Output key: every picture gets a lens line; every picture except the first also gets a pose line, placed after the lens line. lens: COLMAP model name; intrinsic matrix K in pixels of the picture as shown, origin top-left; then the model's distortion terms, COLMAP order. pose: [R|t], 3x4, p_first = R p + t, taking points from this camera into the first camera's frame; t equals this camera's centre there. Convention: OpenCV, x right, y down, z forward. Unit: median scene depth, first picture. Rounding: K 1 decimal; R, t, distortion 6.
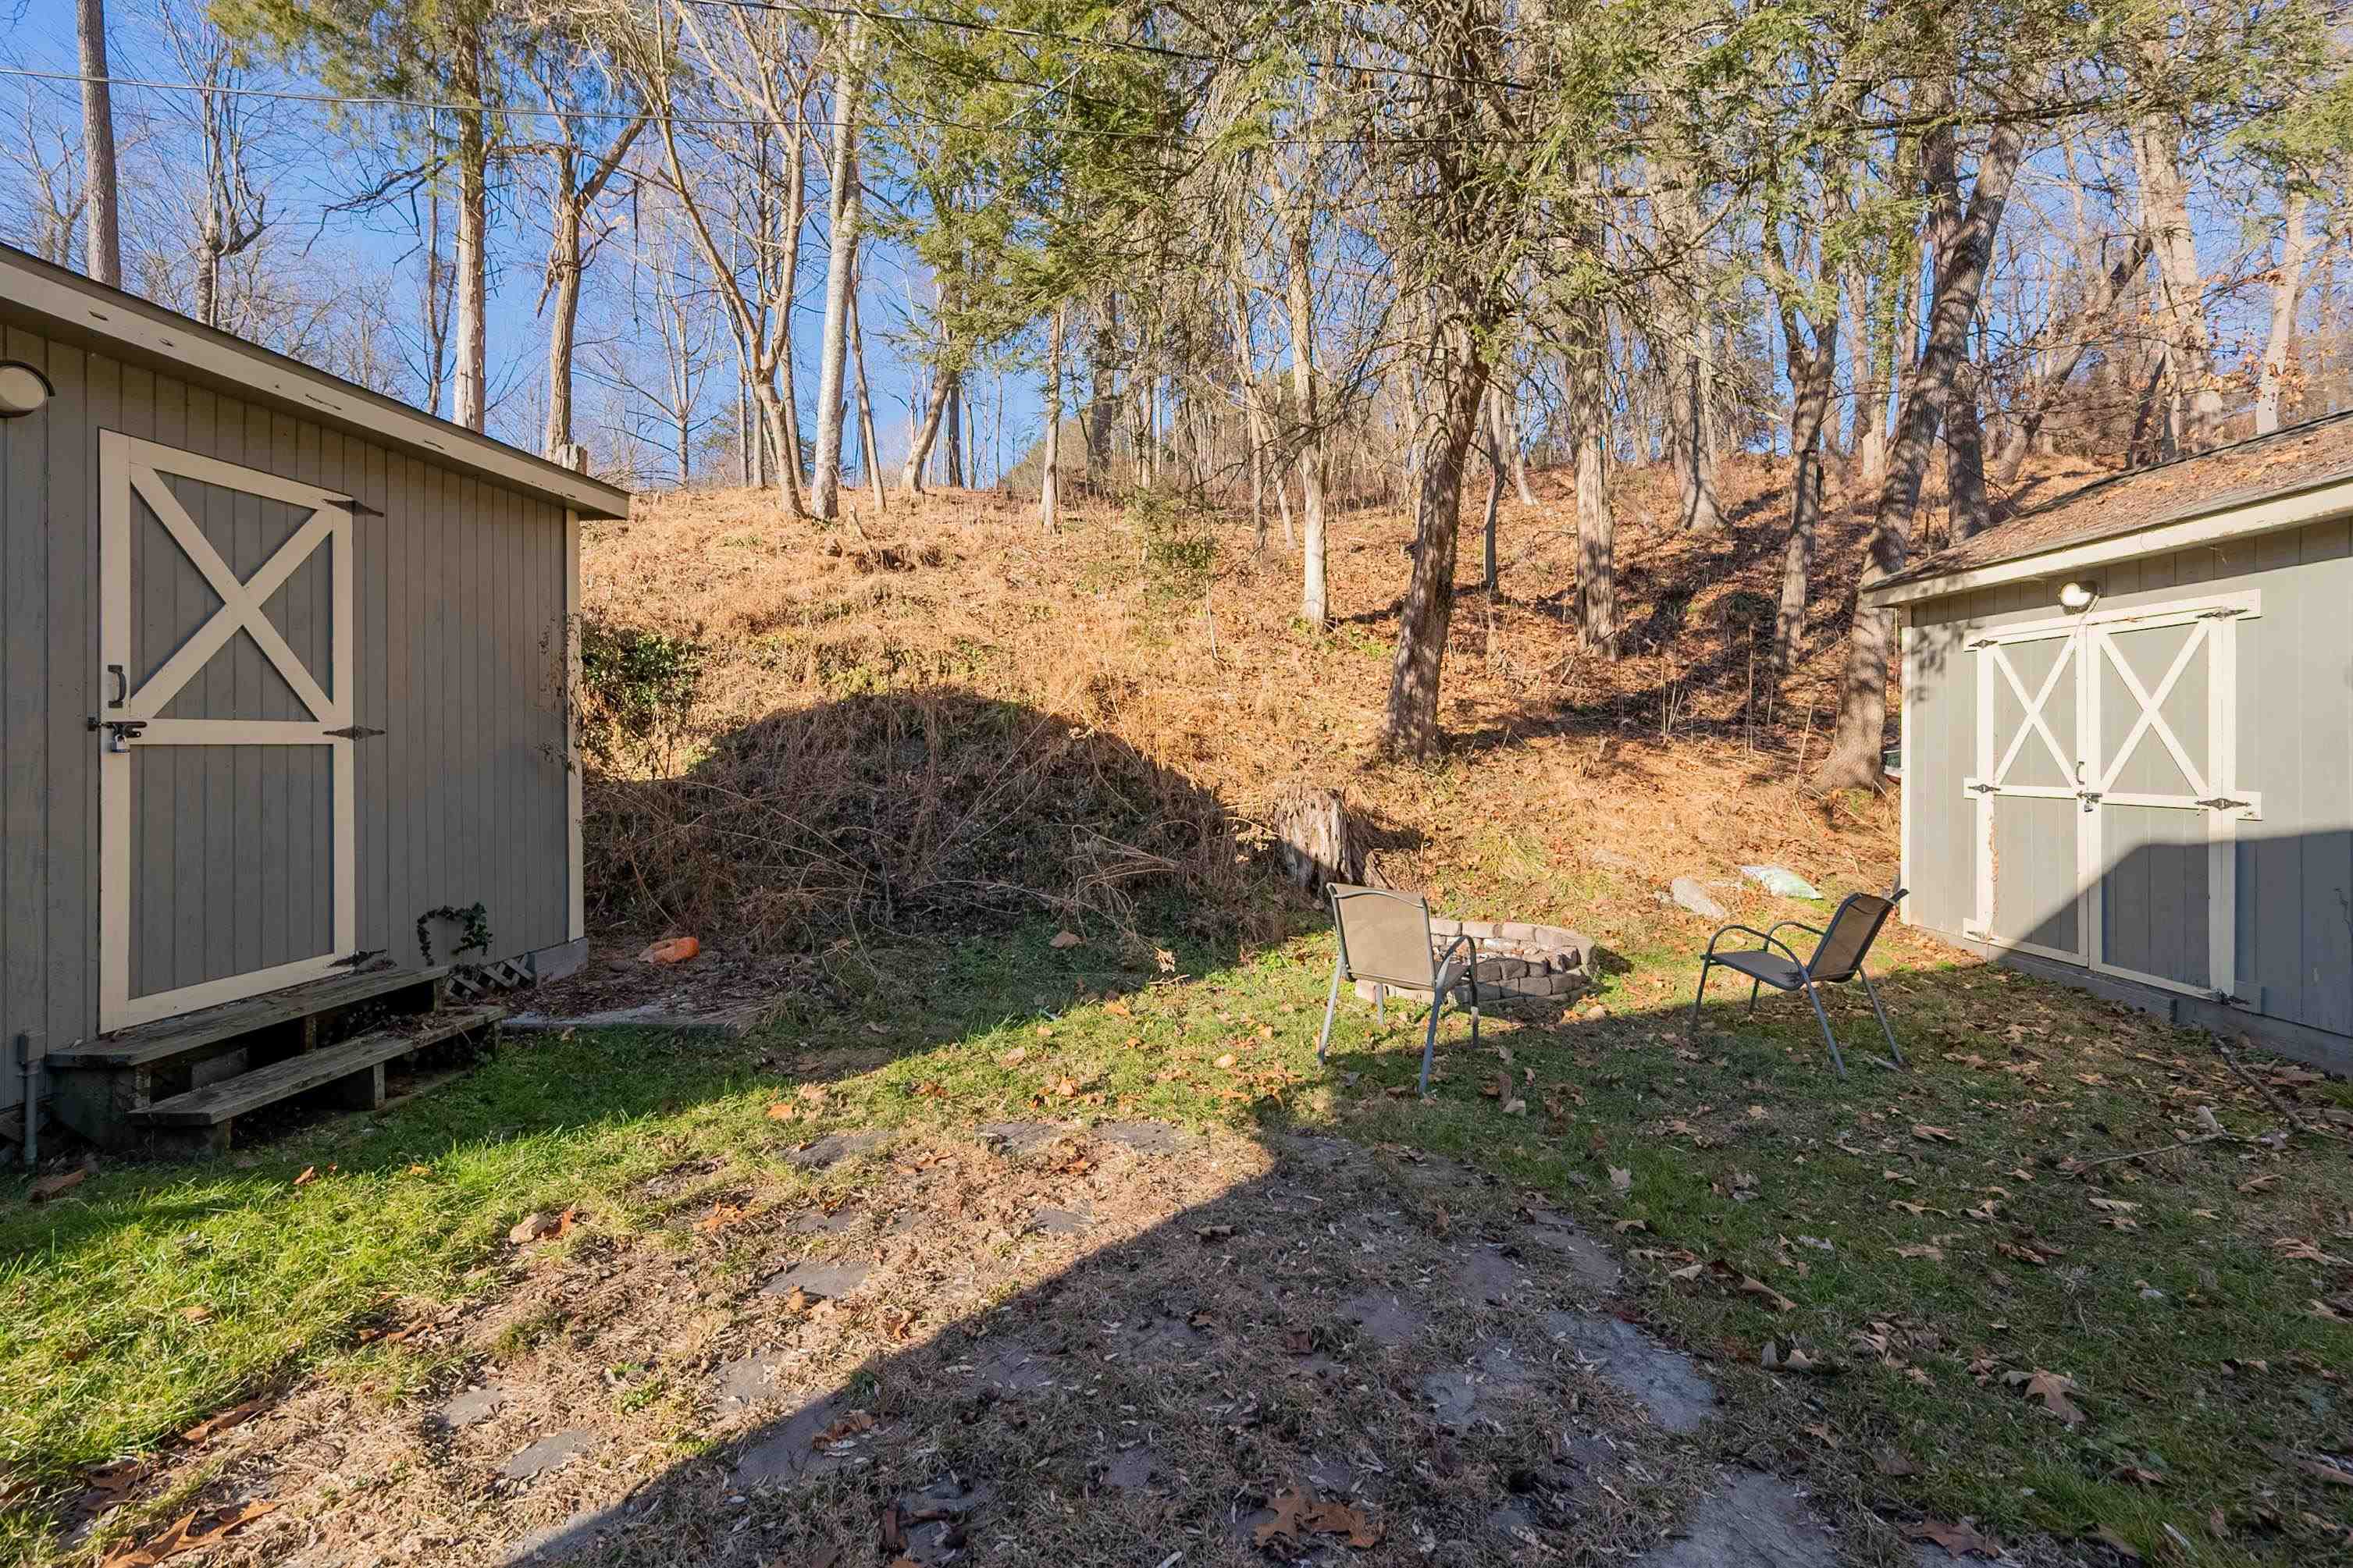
lens RADIAL K [[952.6, 0, 1193.2], [0, 952.6, 739.9], [0, 0, 1]] dist [-0.002840, -0.000016]
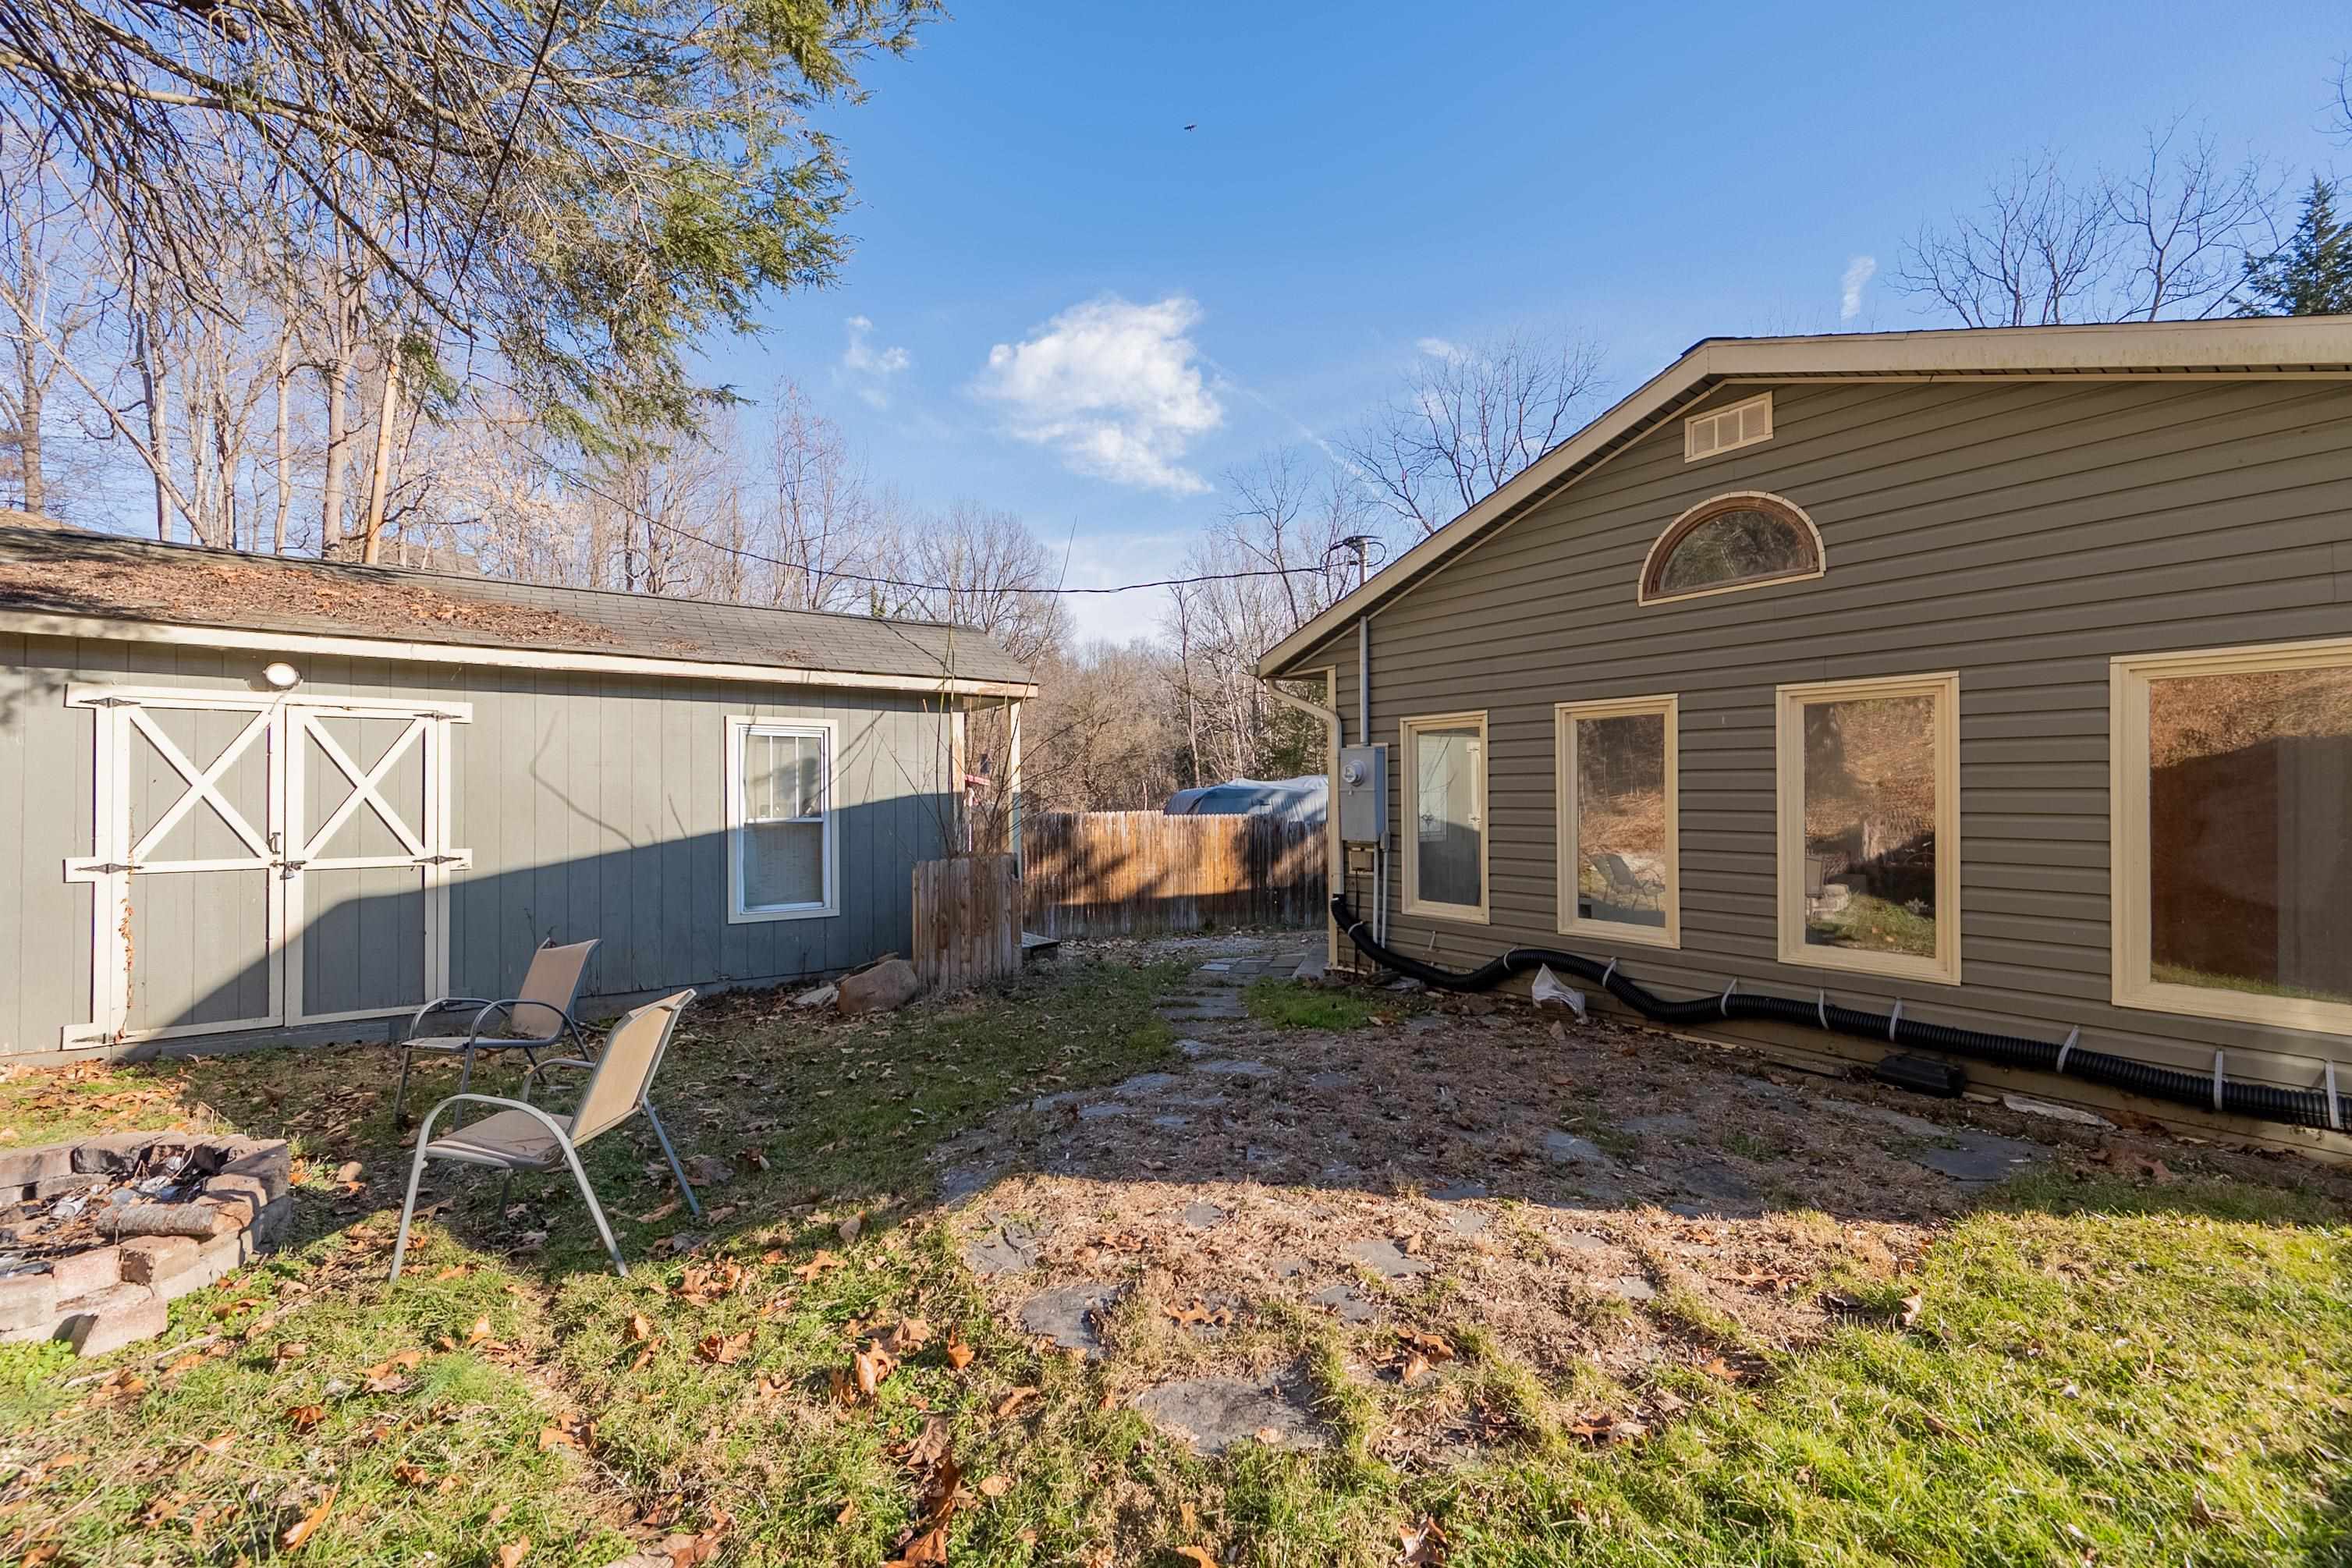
lens RADIAL K [[938.6, 0, 1187.5], [0, 938.6, 783.6], [0, 0, 1]] dist [-0.003423, -0.000297]
pose [[-0.588765, 0.021861, 0.808008, -0.430889], [0.000158, 0.999637, -0.026931, -0.002806], [-0.808304, -0.015728, -0.588555, 0.680715]]
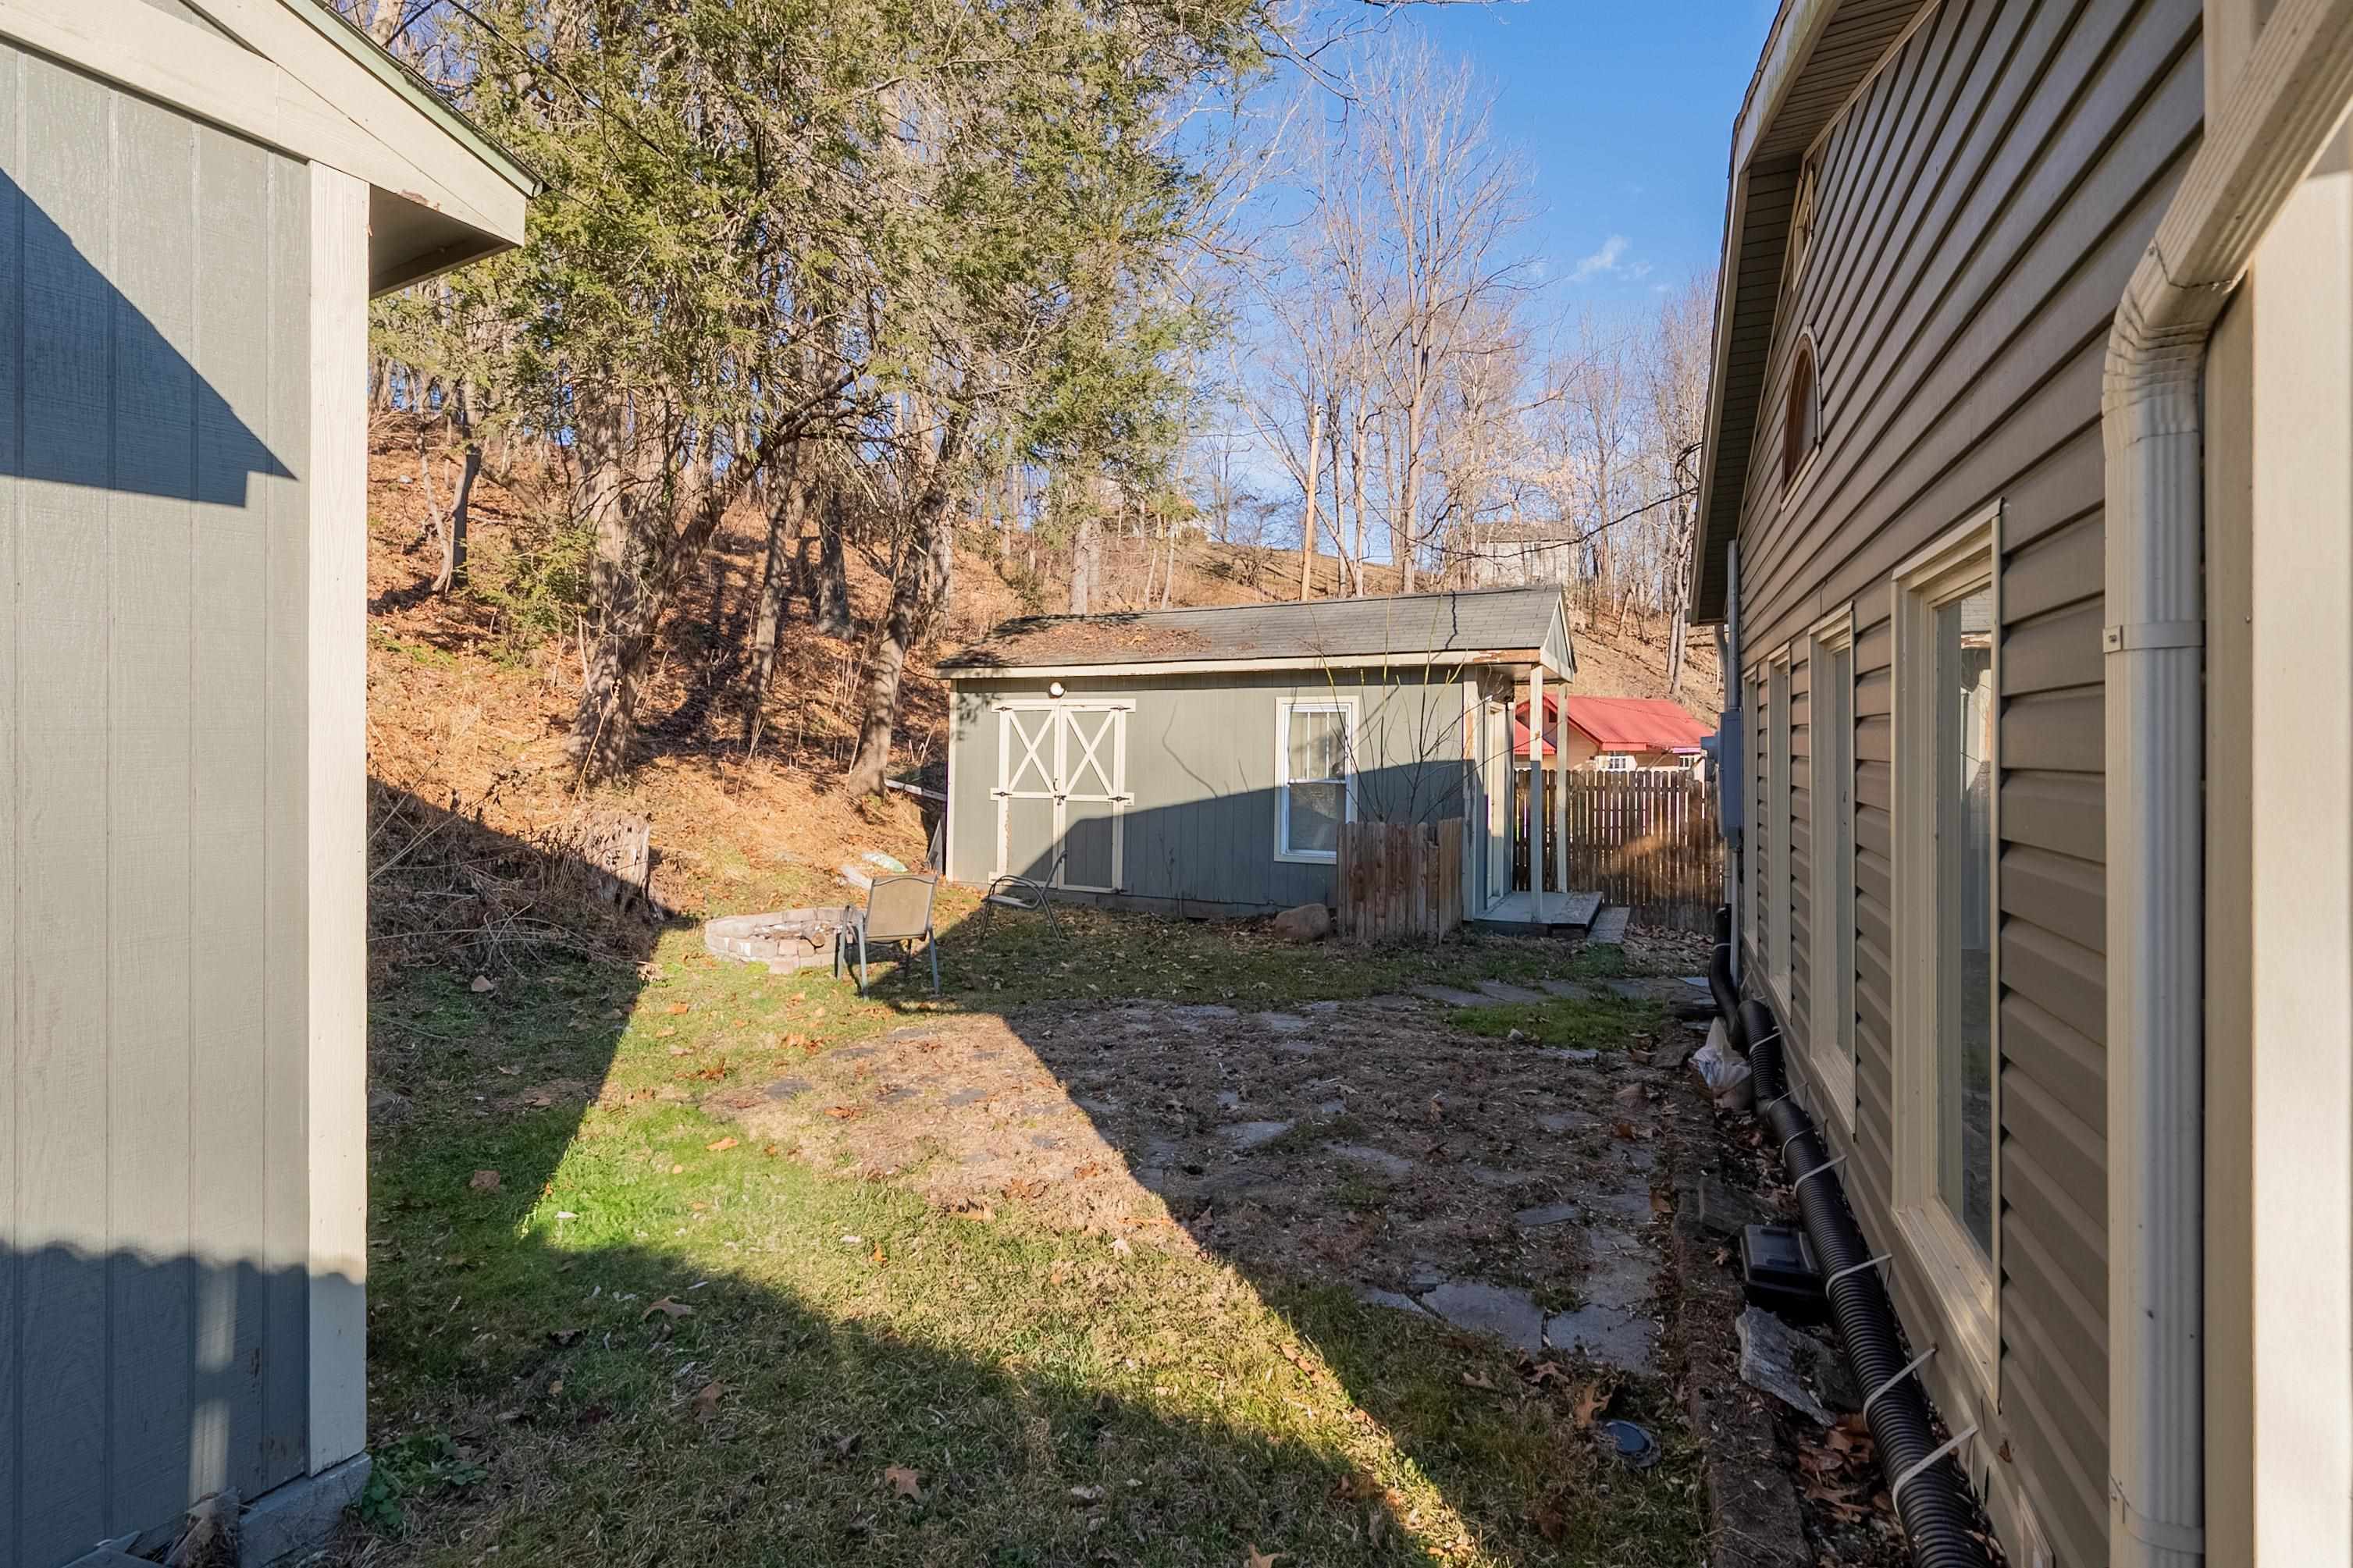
lens RADIAL K [[1040.0, 0, 1183.1], [0, 1040.0, 744.6], [0, 0, 1]] dist [0.000724, 0.000090]
pose [[0.414594, 0.011100, 0.909939, -0.702287], [-0.017565, 0.999837, -0.004194, -0.033923], [-0.909837, -0.014245, 0.414722, -0.061563]]
